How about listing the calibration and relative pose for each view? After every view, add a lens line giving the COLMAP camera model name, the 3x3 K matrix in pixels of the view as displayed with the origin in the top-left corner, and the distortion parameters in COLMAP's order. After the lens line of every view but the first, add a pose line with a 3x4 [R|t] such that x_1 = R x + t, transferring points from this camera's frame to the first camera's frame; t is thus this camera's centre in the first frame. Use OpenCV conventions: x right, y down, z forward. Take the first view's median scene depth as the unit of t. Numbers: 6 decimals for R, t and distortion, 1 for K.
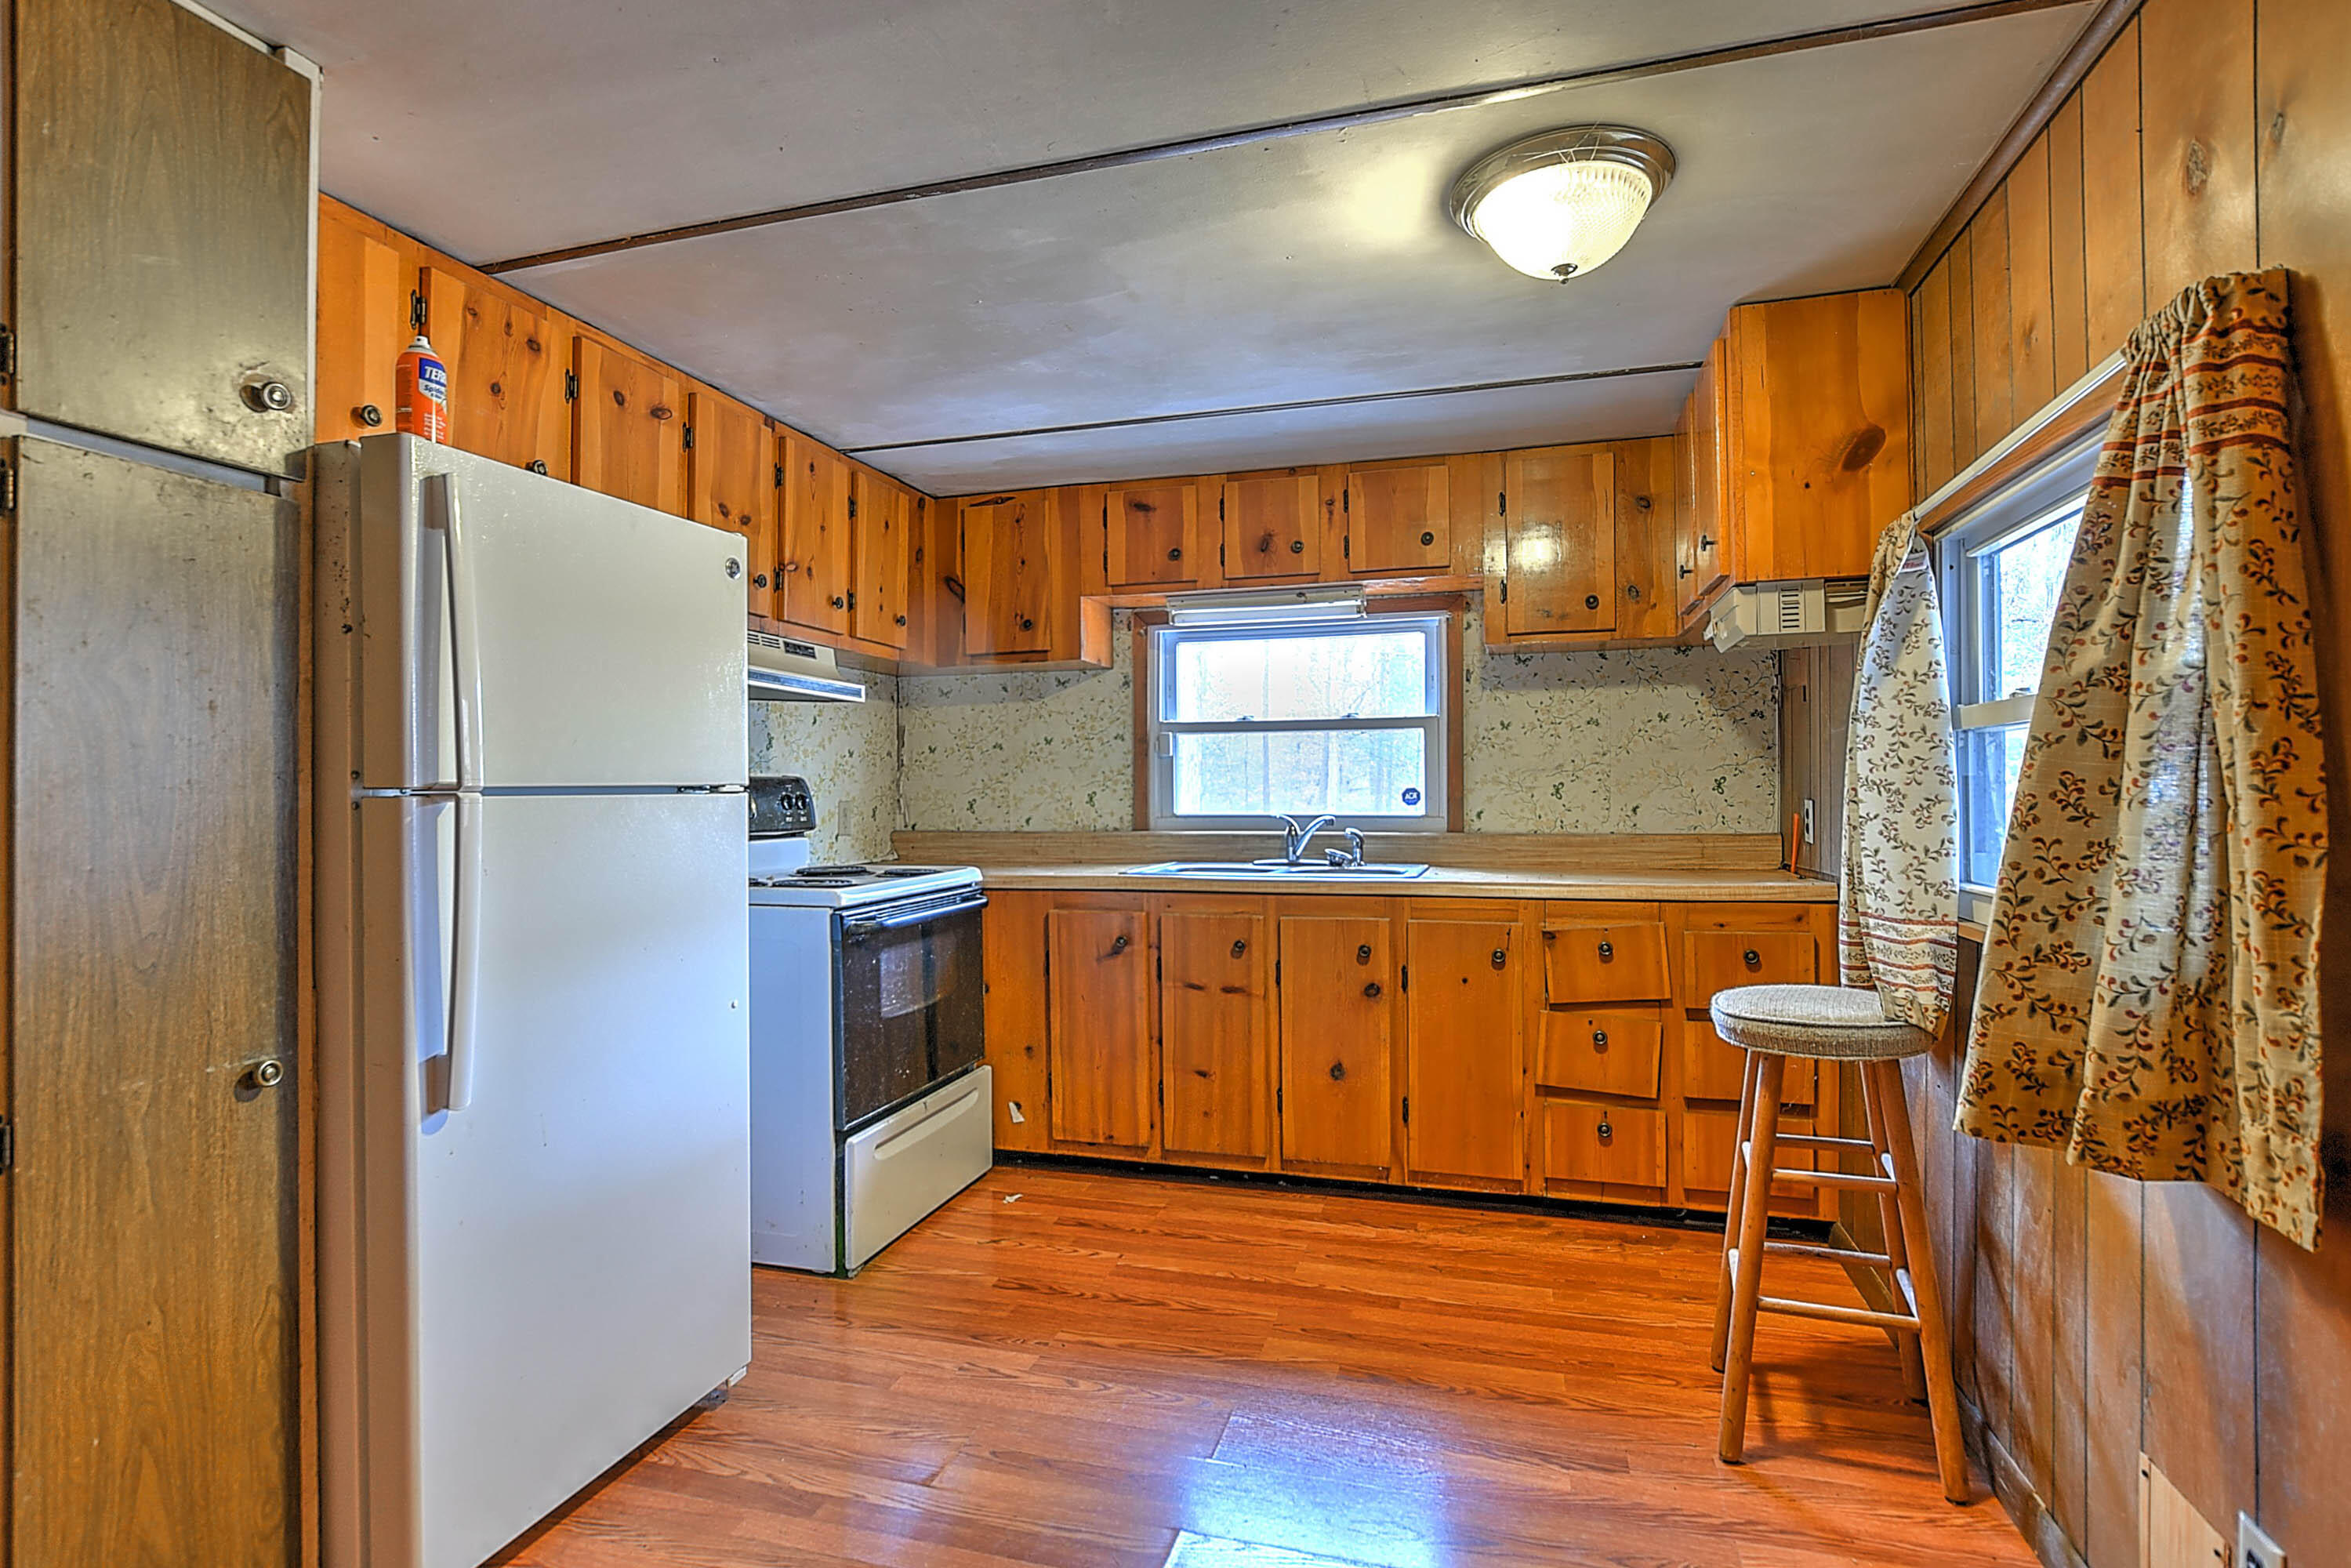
lens RADIAL K [[1148.6, 0, 1159.9], [0, 1148.6, 791.7], [0, 0, 1]] dist [-0.025320, 0.009425]
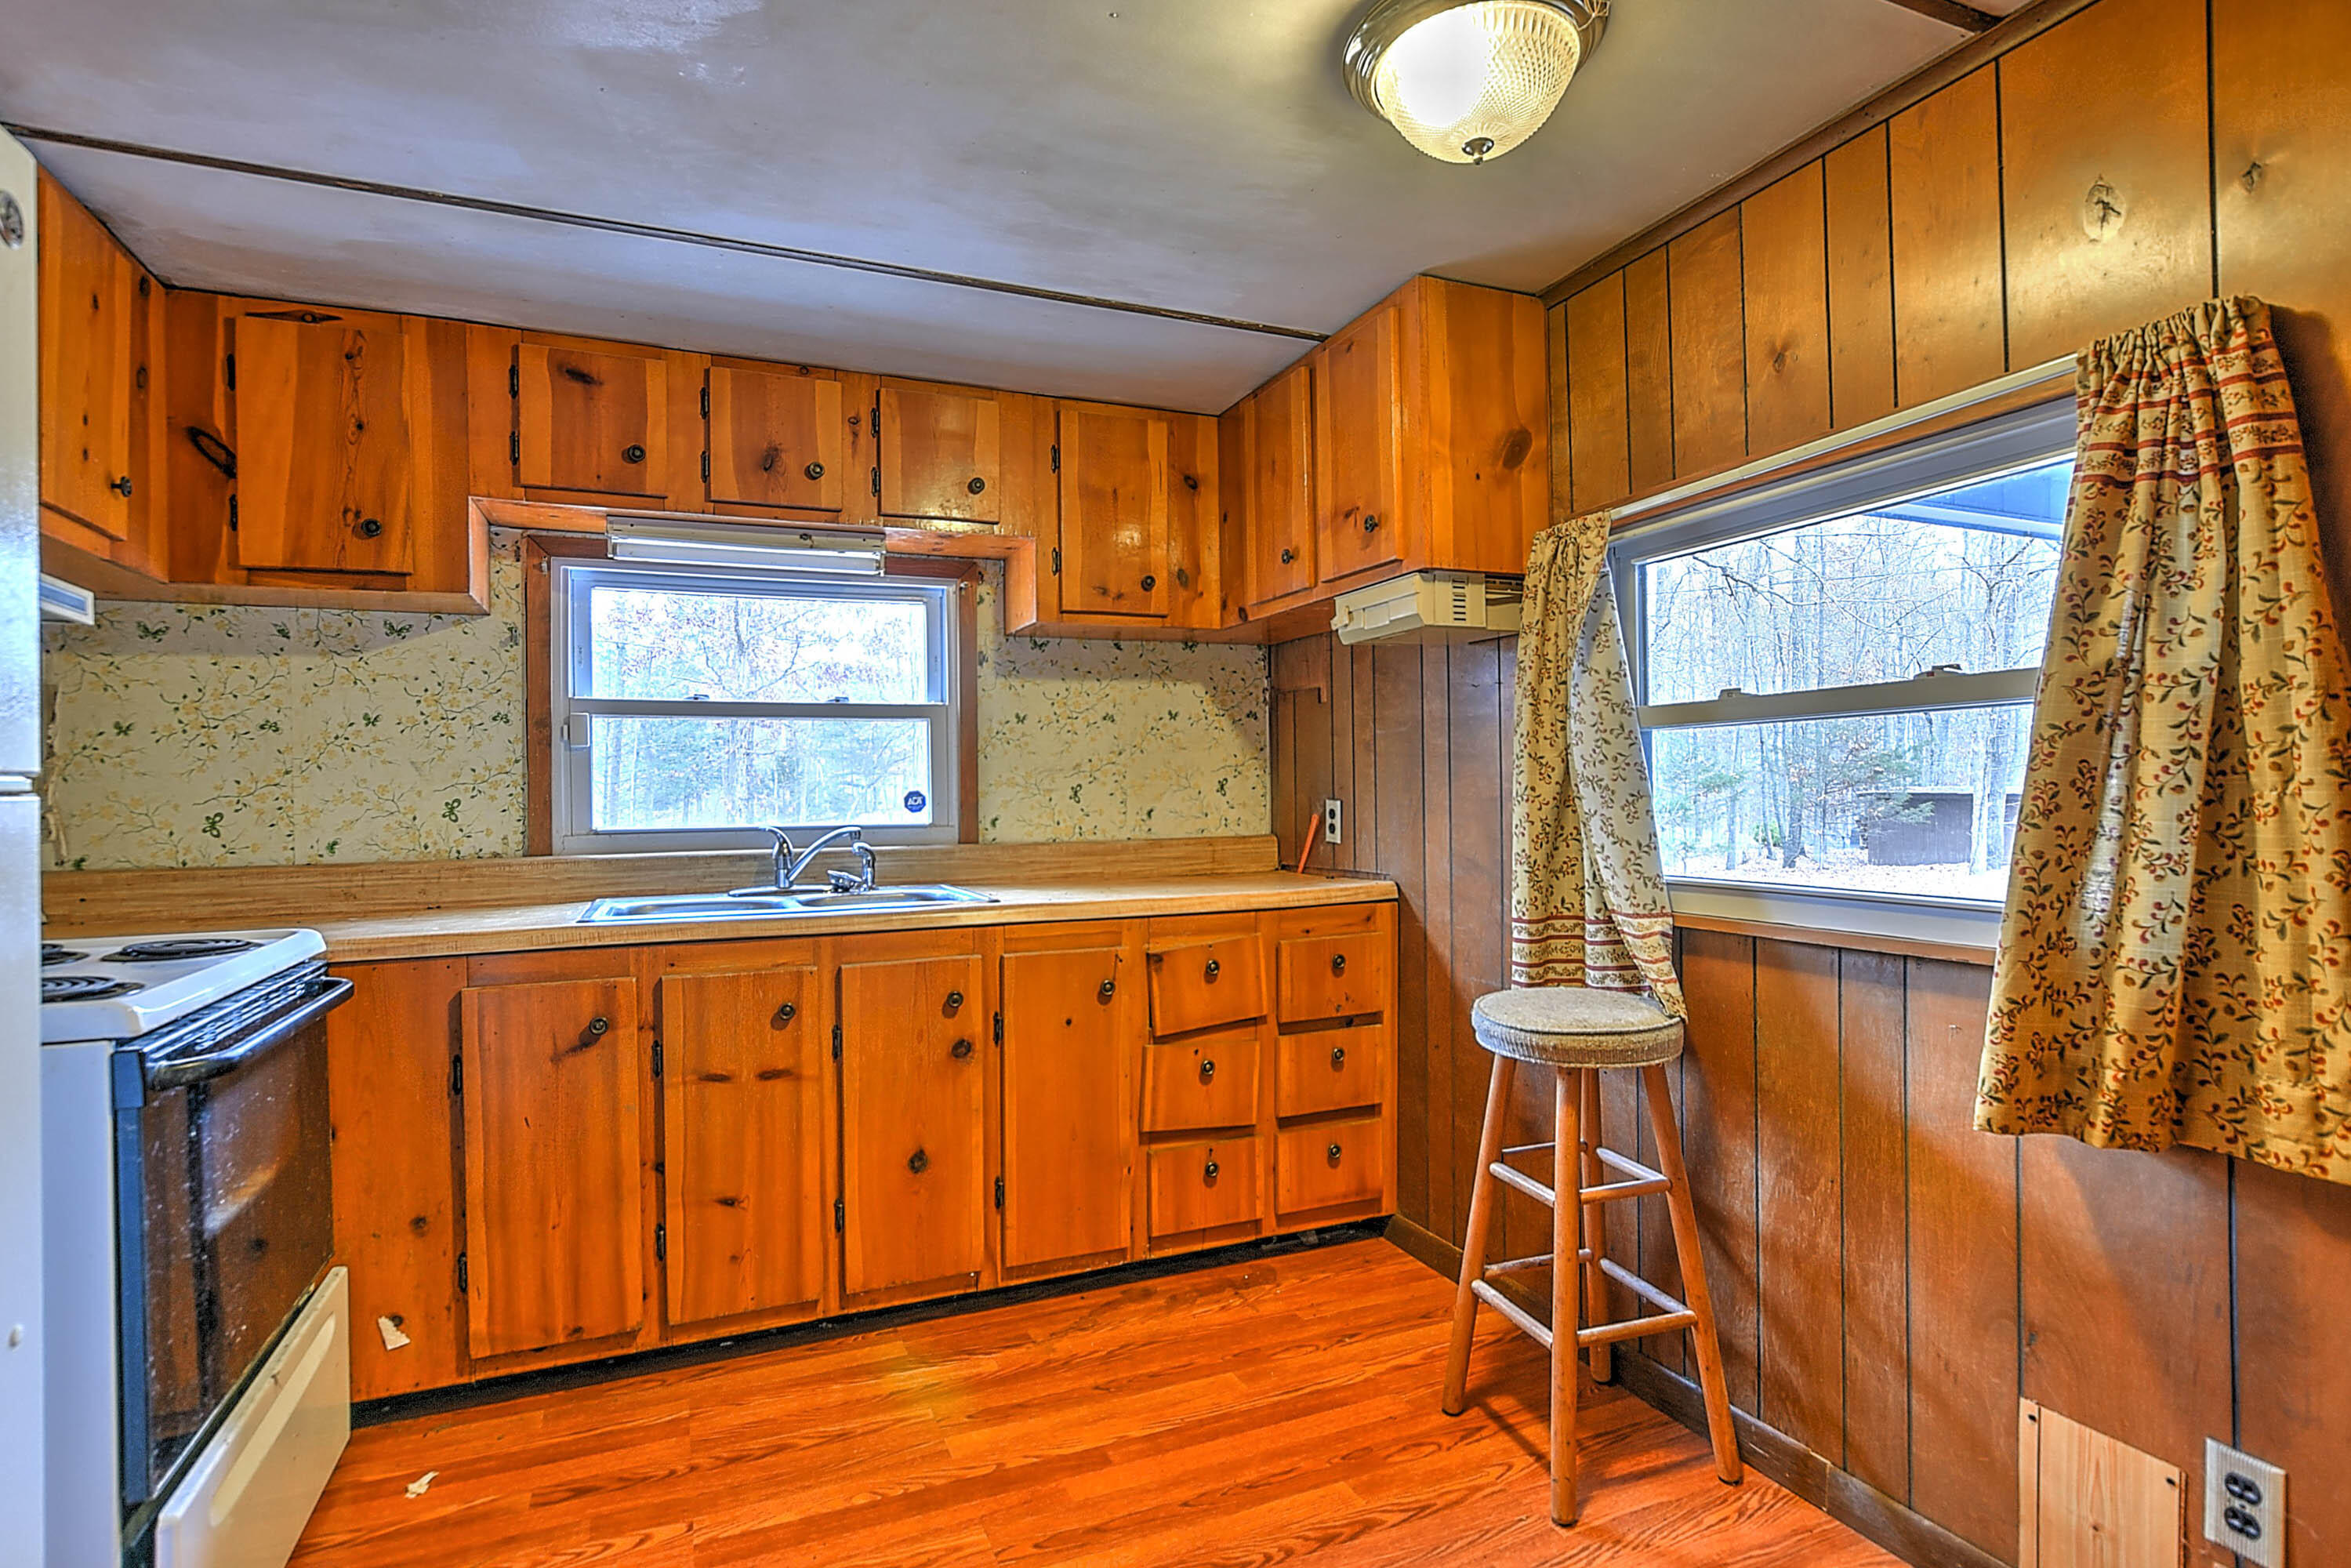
lens RADIAL K [[1148.6, 0, 1159.9], [0, 1148.6, 791.7], [0, 0, 1]] dist [-0.025320, 0.009425]
pose [[0.776800, -0.003867, 0.629735, -0.196291], [0.009014, 0.999947, -0.004979, 0.003420], [-0.629682, 0.009544, 0.776794, 0.299776]]
